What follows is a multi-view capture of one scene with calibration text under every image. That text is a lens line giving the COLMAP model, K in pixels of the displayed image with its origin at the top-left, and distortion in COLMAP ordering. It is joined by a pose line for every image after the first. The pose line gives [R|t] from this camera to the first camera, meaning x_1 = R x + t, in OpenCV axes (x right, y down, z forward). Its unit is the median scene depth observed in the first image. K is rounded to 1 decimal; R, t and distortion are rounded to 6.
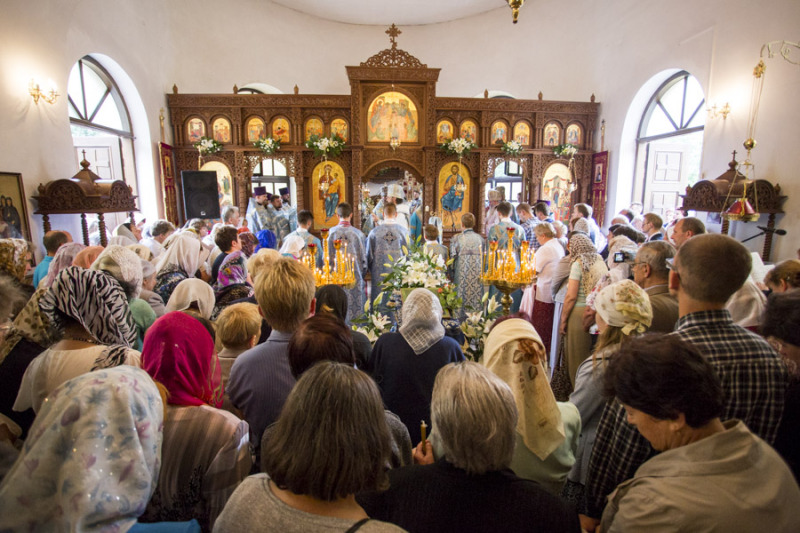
lens RADIAL K [[390.3, 0, 400.0], [0, 390.3, 266.5], [0, 0, 1]] dist [-0.074653, 0.027863]
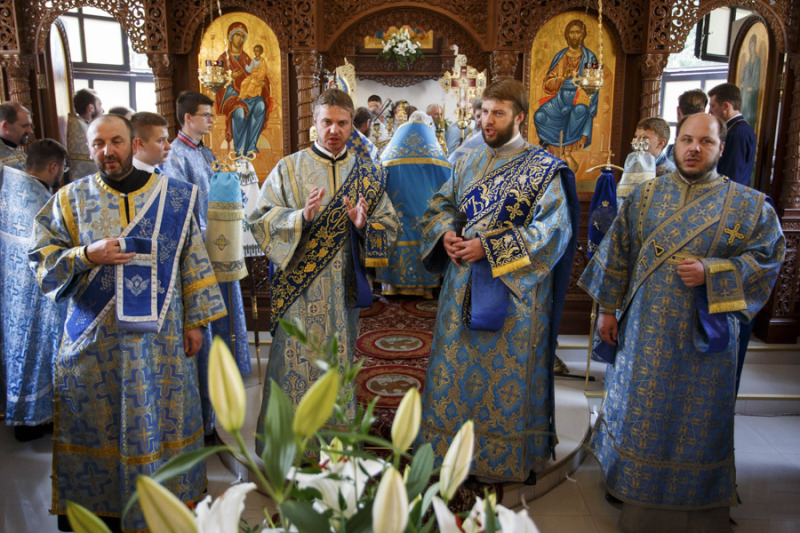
lens RADIAL K [[608.1, 0, 396.9], [0, 608.1, 240.5], [0, 0, 1]] dist [-0.028103, 0.003363]
pose [[0.993770, 0.023837, -0.108872, 0.041713], [-0.022775, 0.999680, 0.010990, -0.058142], [0.109100, -0.008441, 0.993995, 0.428249]]
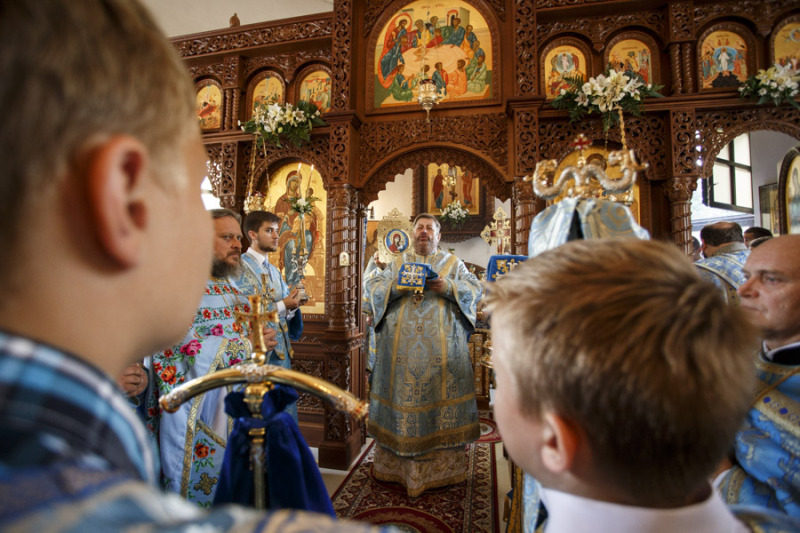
lens RADIAL K [[390.3, 0, 400.0], [0, 390.3, 266.5], [0, 0, 1]] dist [-0.074653, 0.027863]
pose [[0.957519, -0.004857, -0.288329, 0.067041], [-0.059297, 0.975175, -0.213346, -0.062531], [0.282207, 0.221380, 0.933461, 0.644124]]
